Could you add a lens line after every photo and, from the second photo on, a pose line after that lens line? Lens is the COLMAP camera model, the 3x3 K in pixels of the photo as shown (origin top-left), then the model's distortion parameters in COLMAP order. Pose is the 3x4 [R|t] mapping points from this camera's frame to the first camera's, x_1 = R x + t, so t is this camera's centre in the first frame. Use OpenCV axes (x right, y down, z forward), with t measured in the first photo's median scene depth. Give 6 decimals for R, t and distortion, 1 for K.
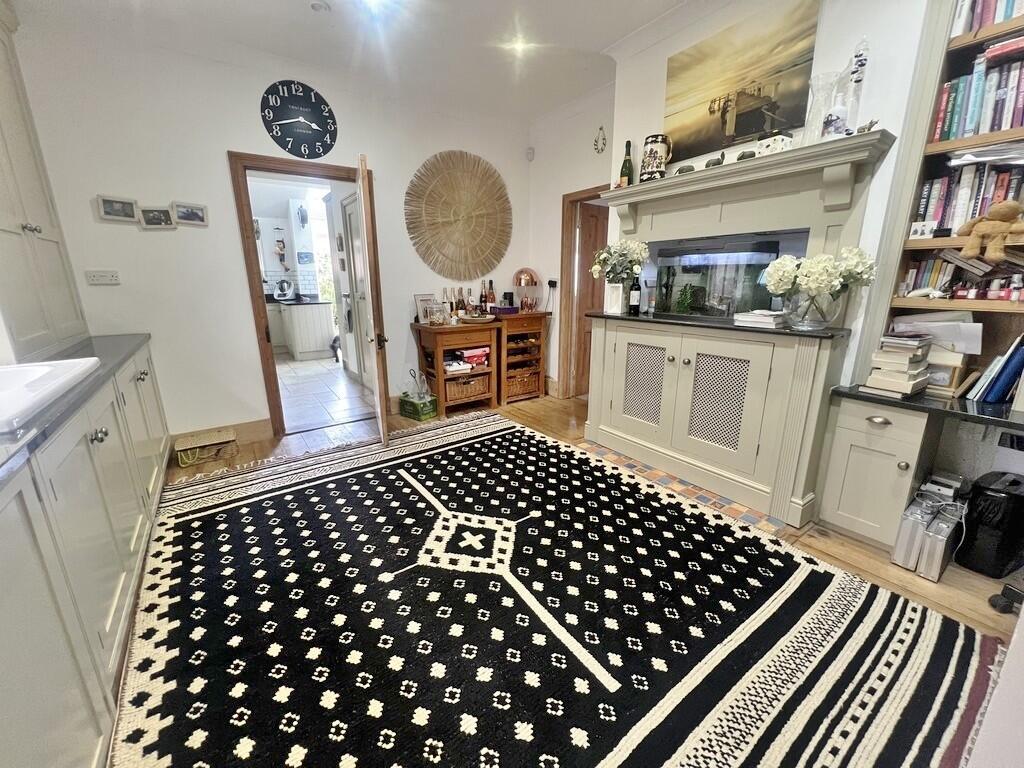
lens RADIAL K [[409.2, 0, 511.8], [0, 409.2, 381.1], [0, 0, 1]] dist [-0.000848, -0.000093]
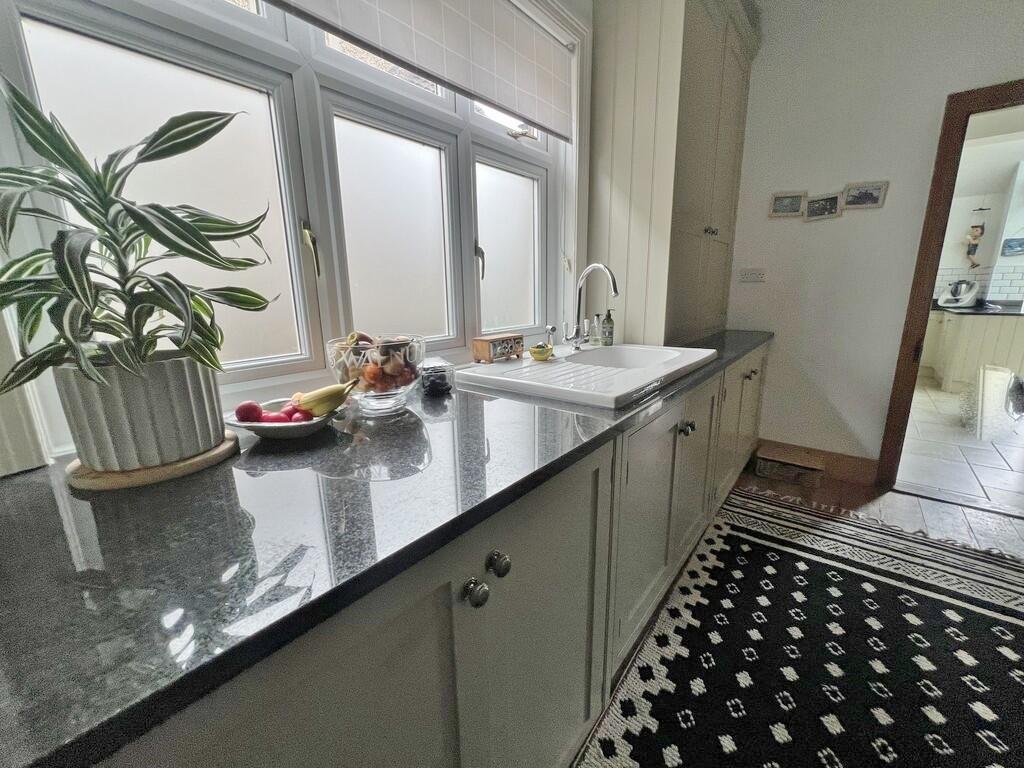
lens RADIAL K [[409.2, 0, 513.6], [0, 409.2, 383.9], [0, 0, 1]] dist [-0.000848, -0.000093]
pose [[0.263534, 0.216604, -0.940017, -0.142675], [-0.223463, 0.961666, 0.158944, -0.020343], [0.938411, 0.168172, 0.301834, 0.192594]]
